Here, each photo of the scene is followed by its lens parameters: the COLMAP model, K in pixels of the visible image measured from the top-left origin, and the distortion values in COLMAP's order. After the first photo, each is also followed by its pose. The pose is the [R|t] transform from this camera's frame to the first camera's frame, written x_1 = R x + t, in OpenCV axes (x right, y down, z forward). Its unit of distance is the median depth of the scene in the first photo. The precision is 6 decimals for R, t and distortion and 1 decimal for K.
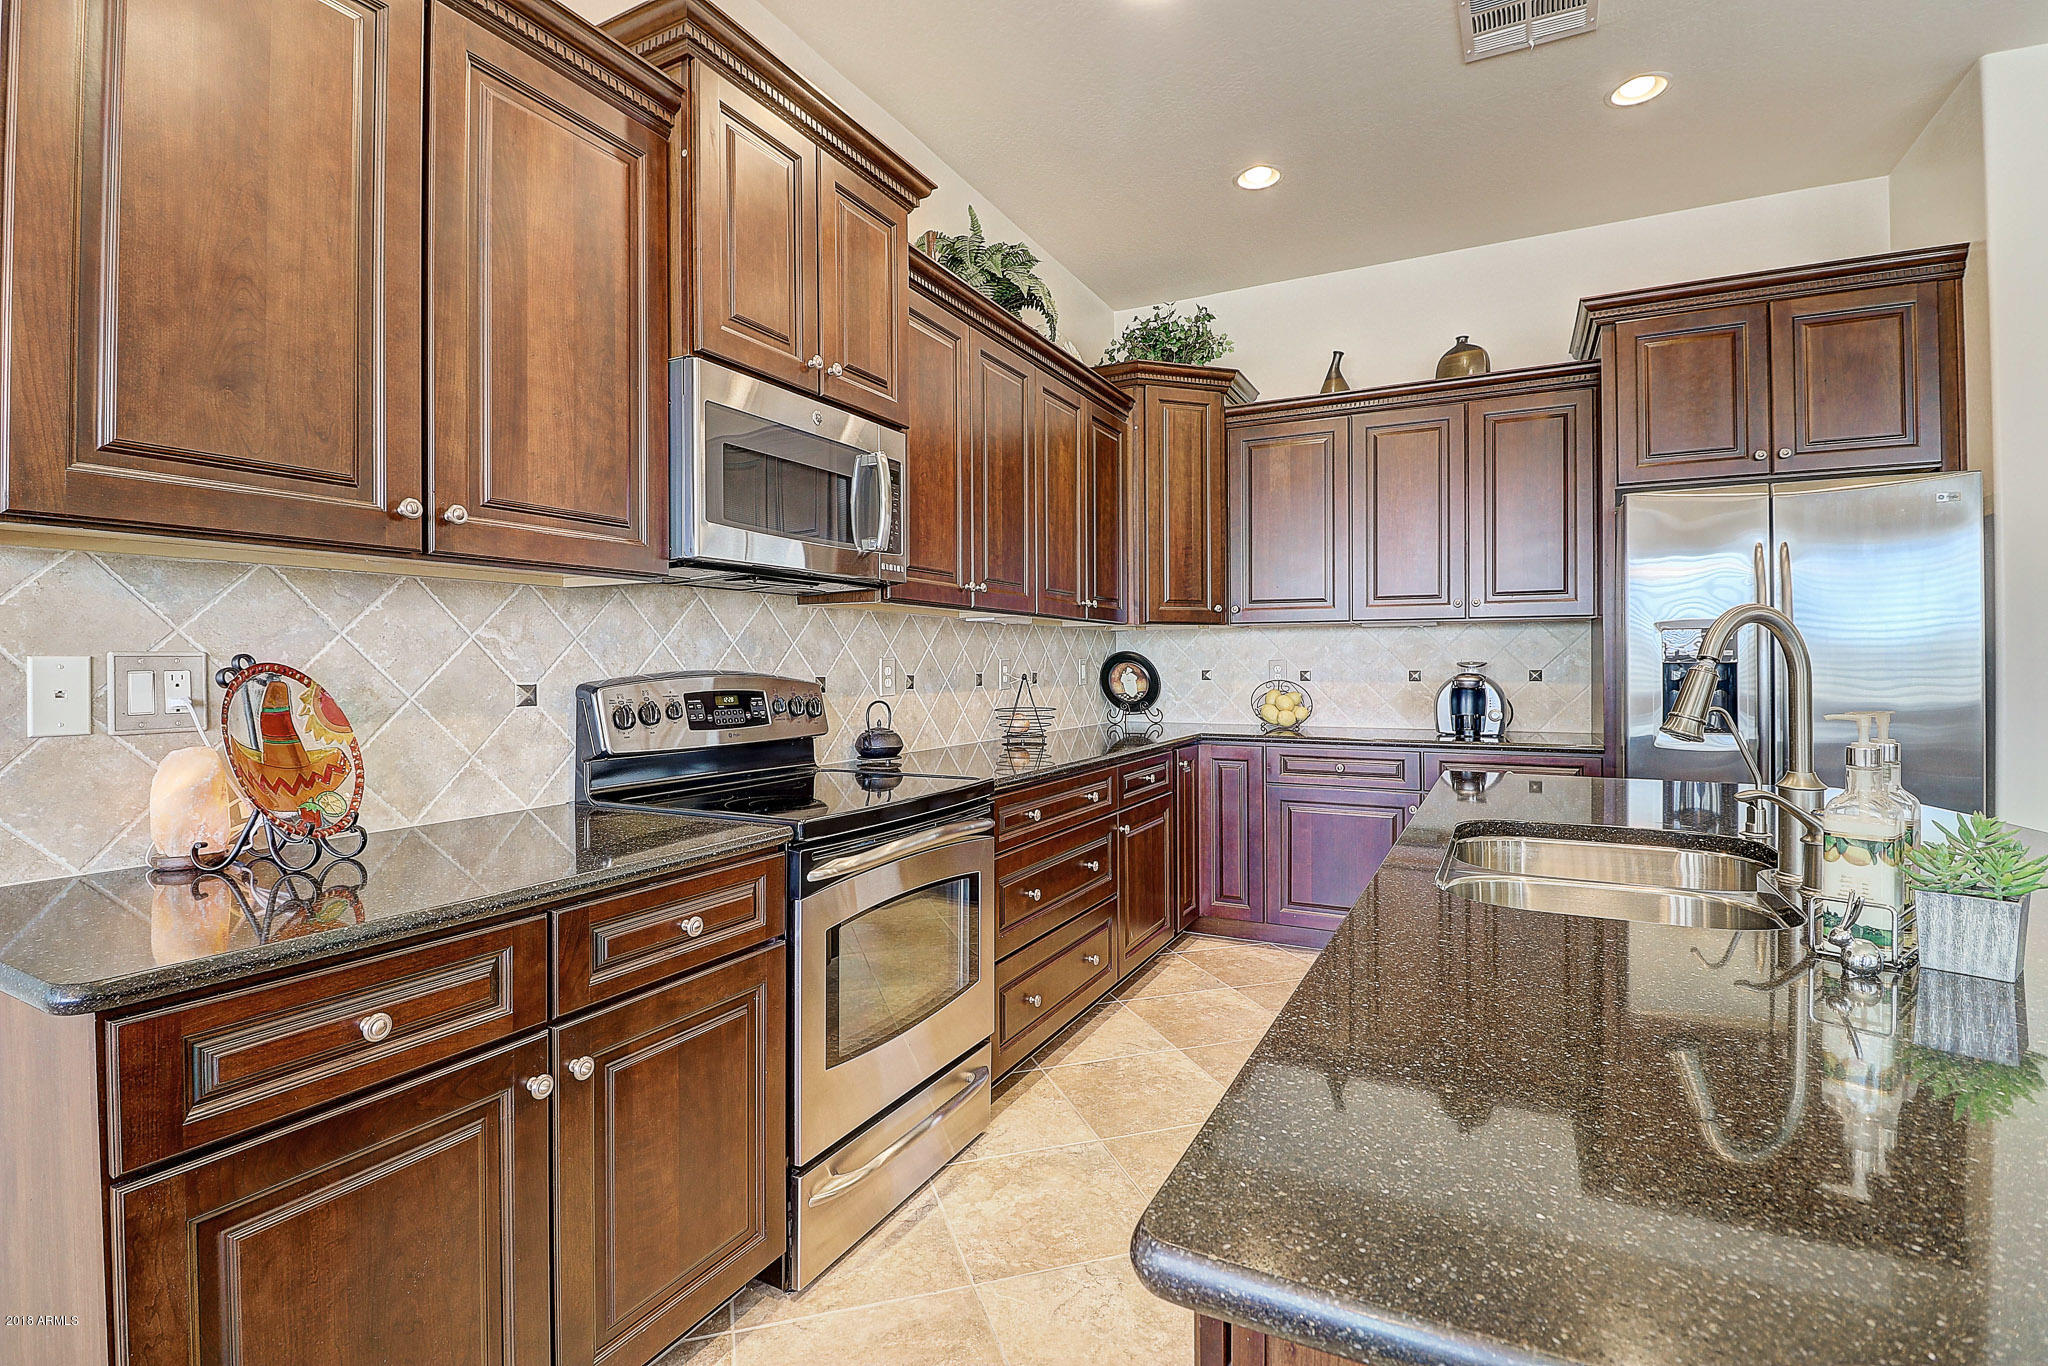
lens RADIAL K [[949.1, 0, 1013.2], [0, 949.1, 667.0], [0, 0, 1]] dist [-0.004672, -0.010318]
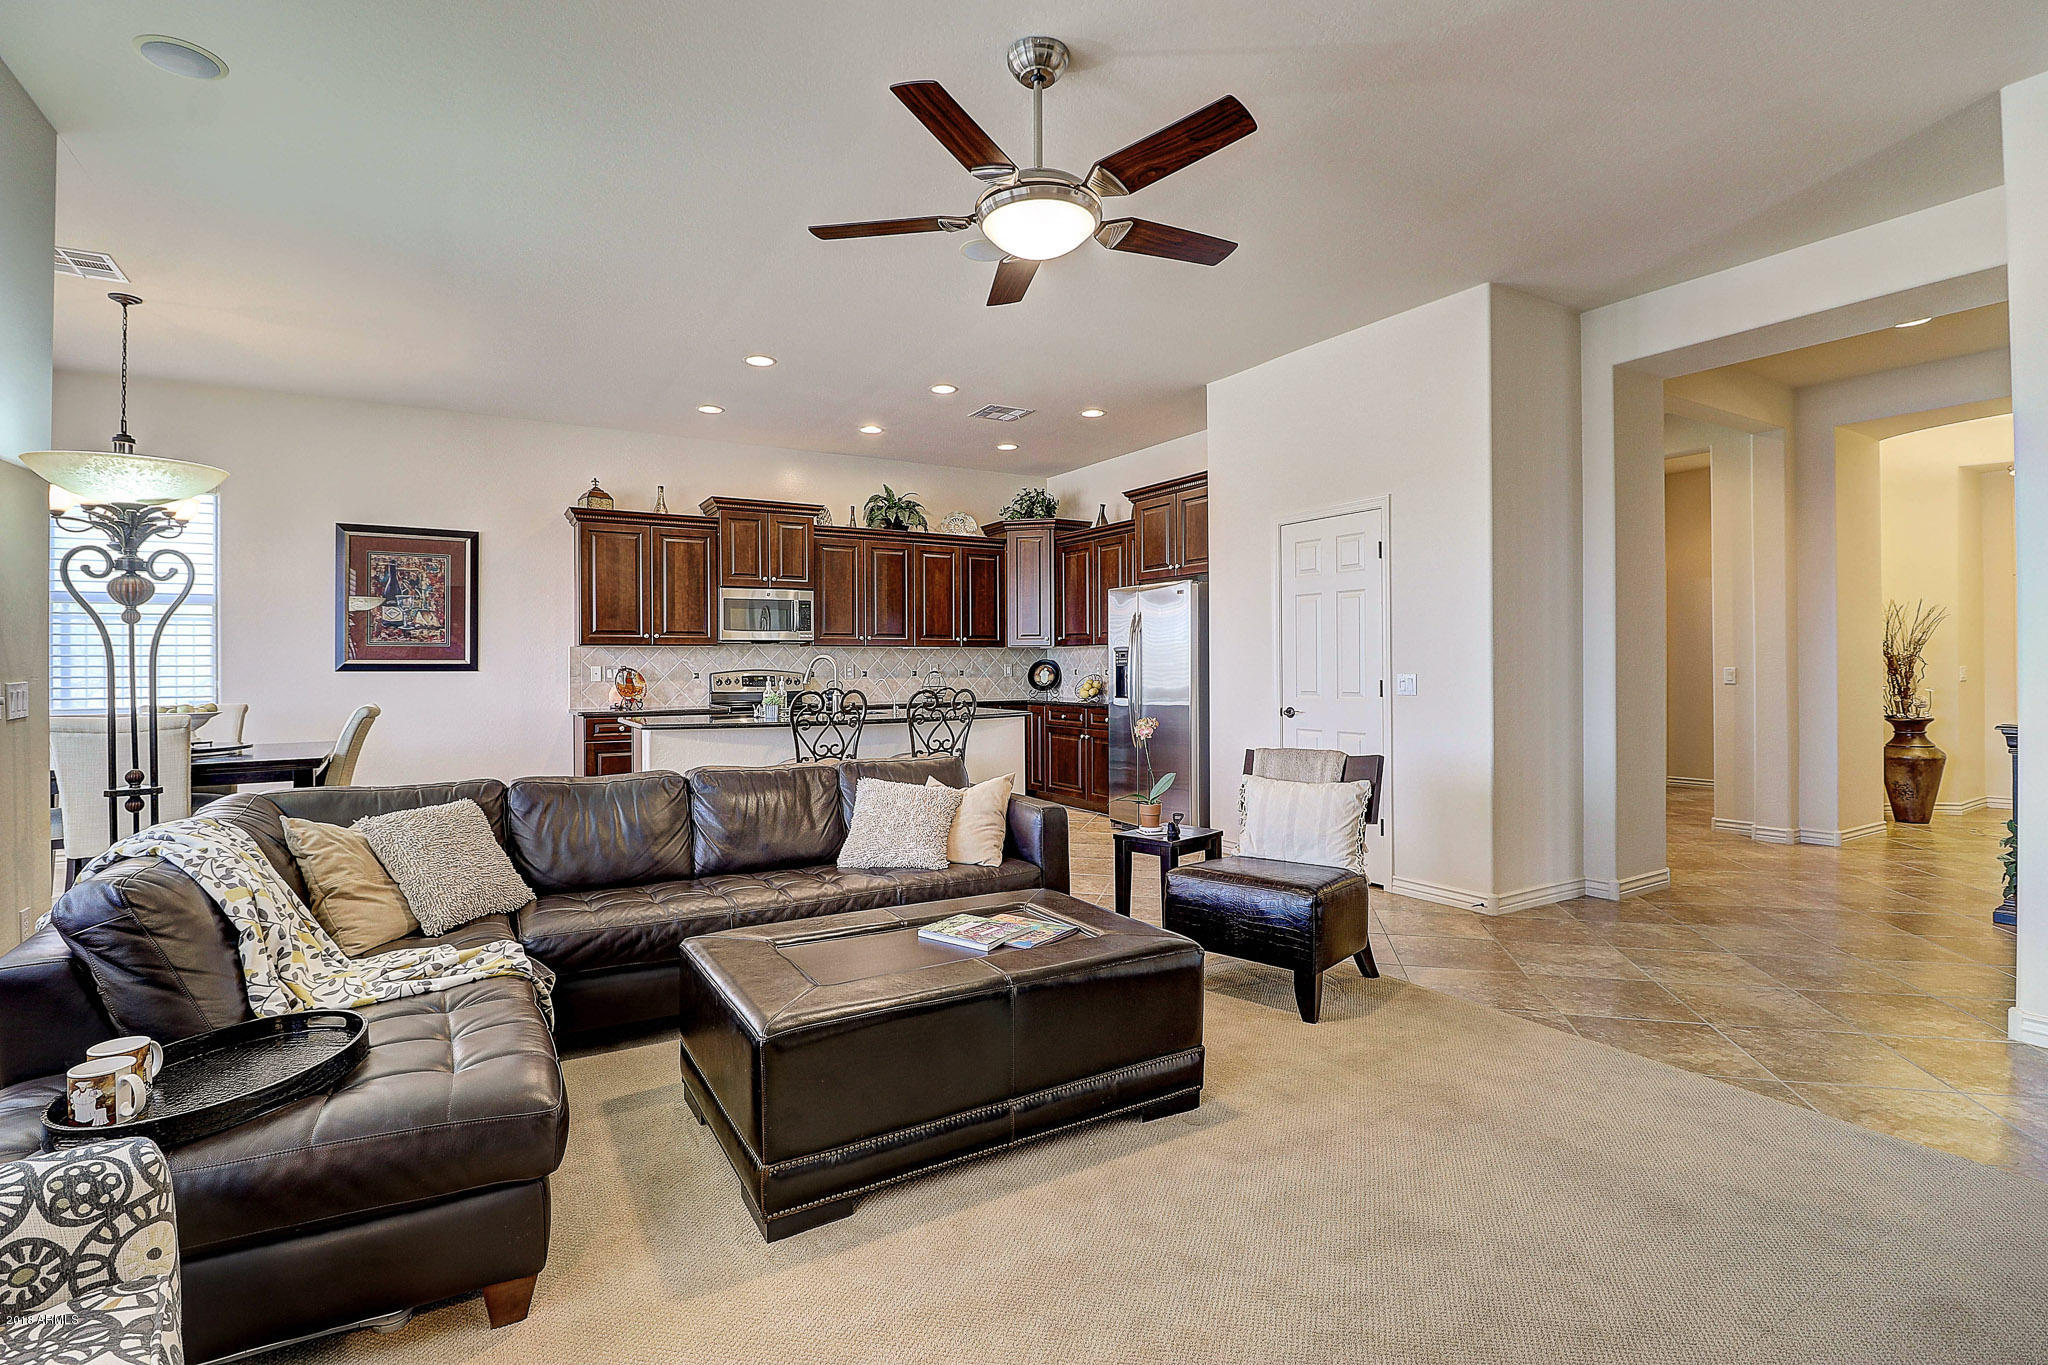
lens RADIAL K [[949.1, 0, 1022.4], [0, 949.1, 670.0], [0, 0, 1]] dist [-0.004672, -0.010318]
pose [[0.858175, 0.000642, -0.513356, 1.646435], [0.001559, 0.999991, 0.003856, -0.004163], [0.513354, -0.004109, 0.858167, -1.023842]]
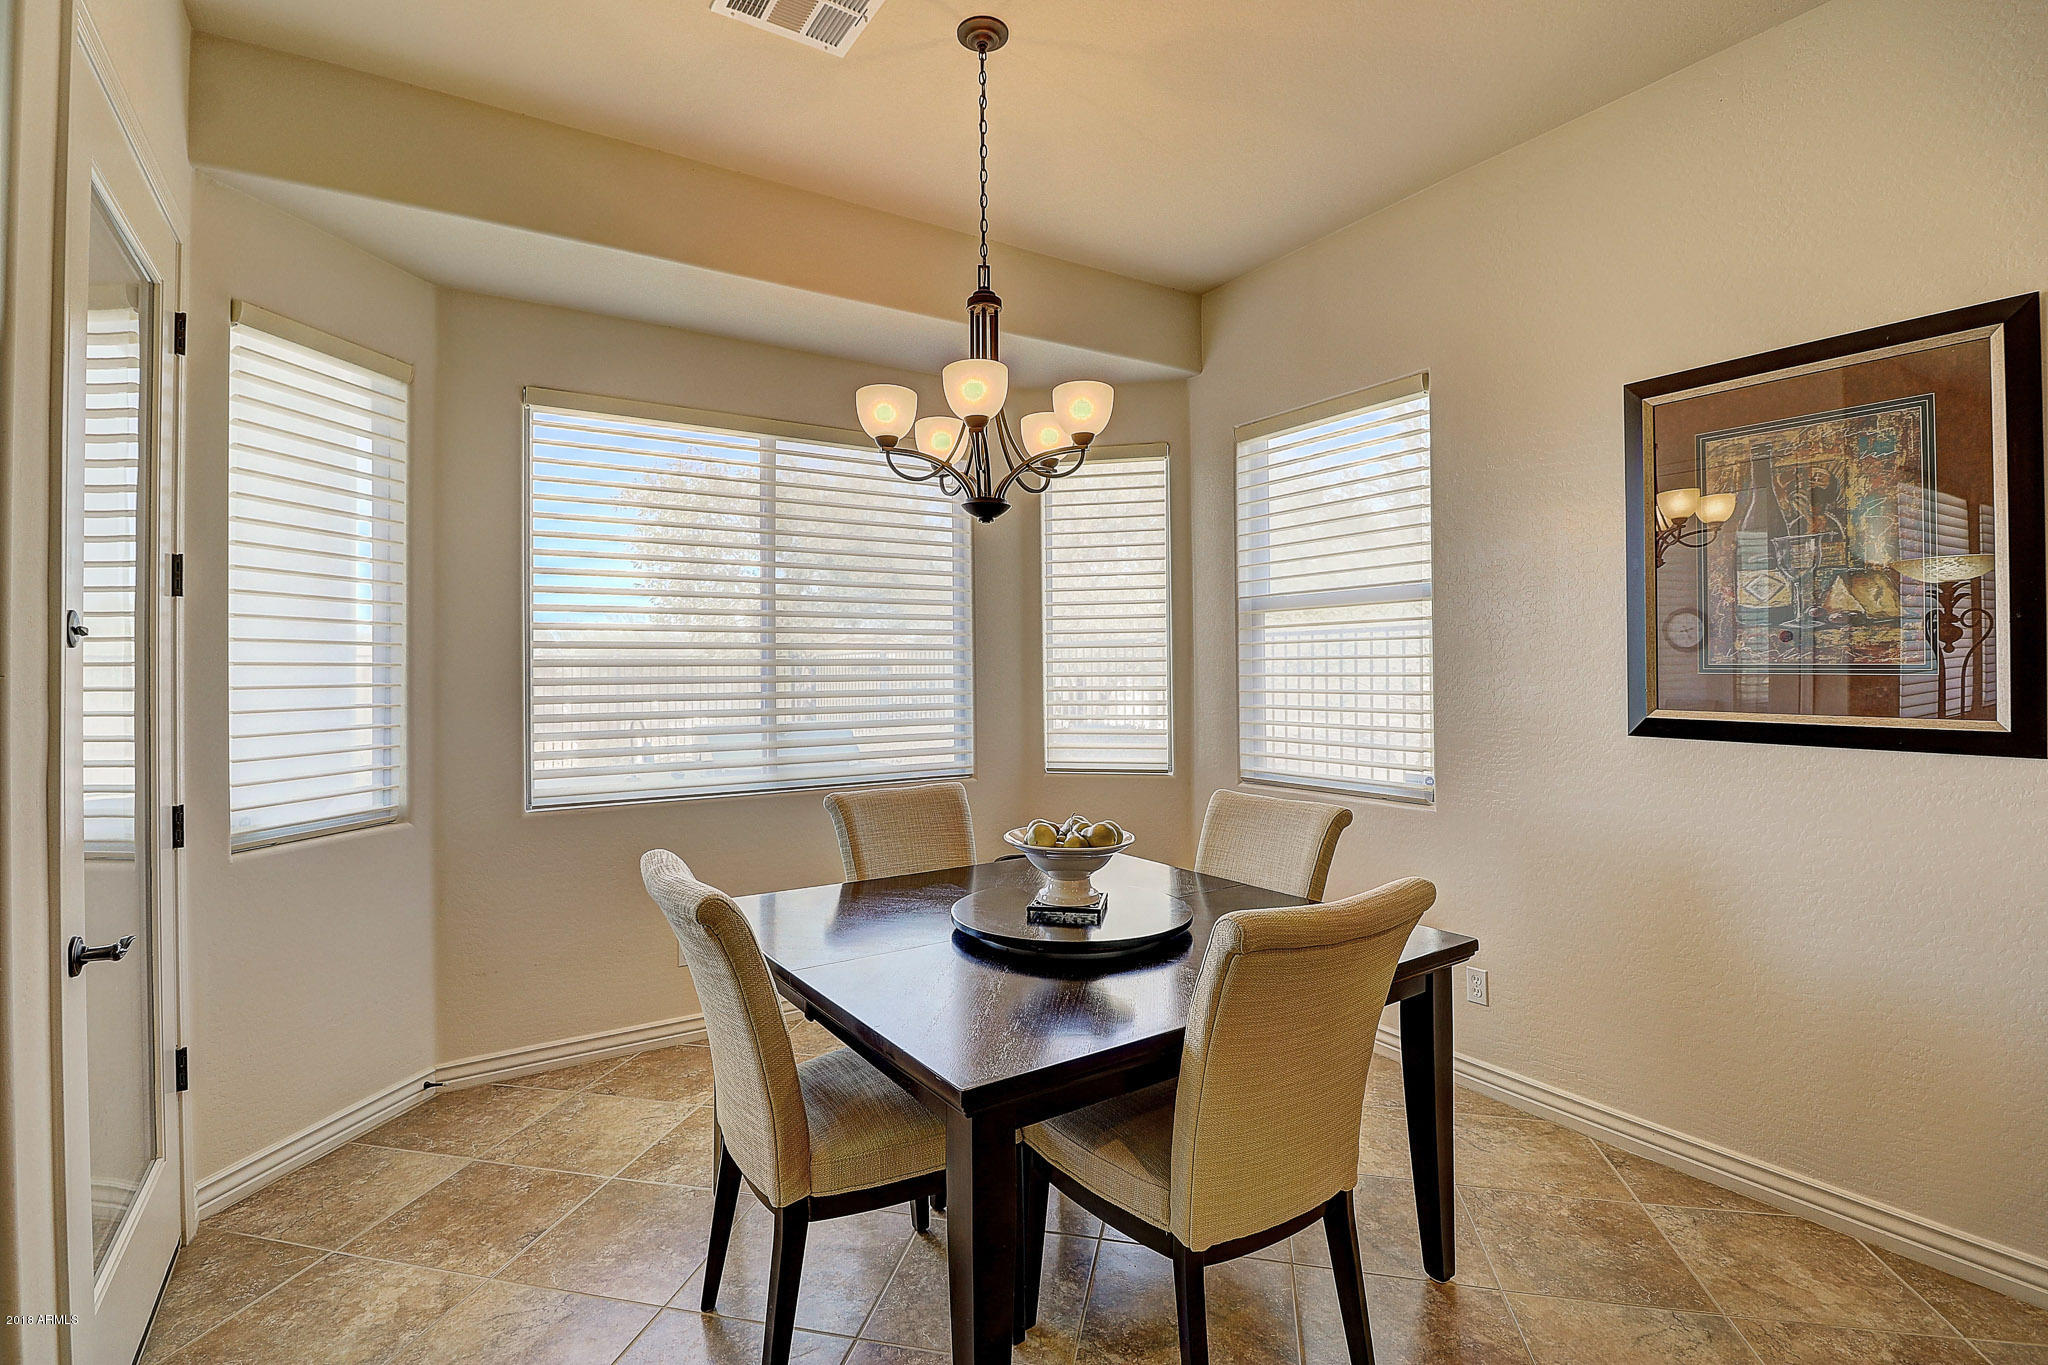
lens RADIAL K [[949.1, 0, 1001.7], [0, 949.1, 677.7], [0, 0, 1]] dist [-0.004672, -0.010318]
pose [[-0.510255, 0.008993, -0.859976, 0.366513], [0.000830, 0.999950, 0.009965, -0.058010], [0.860023, 0.004371, -0.510237, -0.082912]]
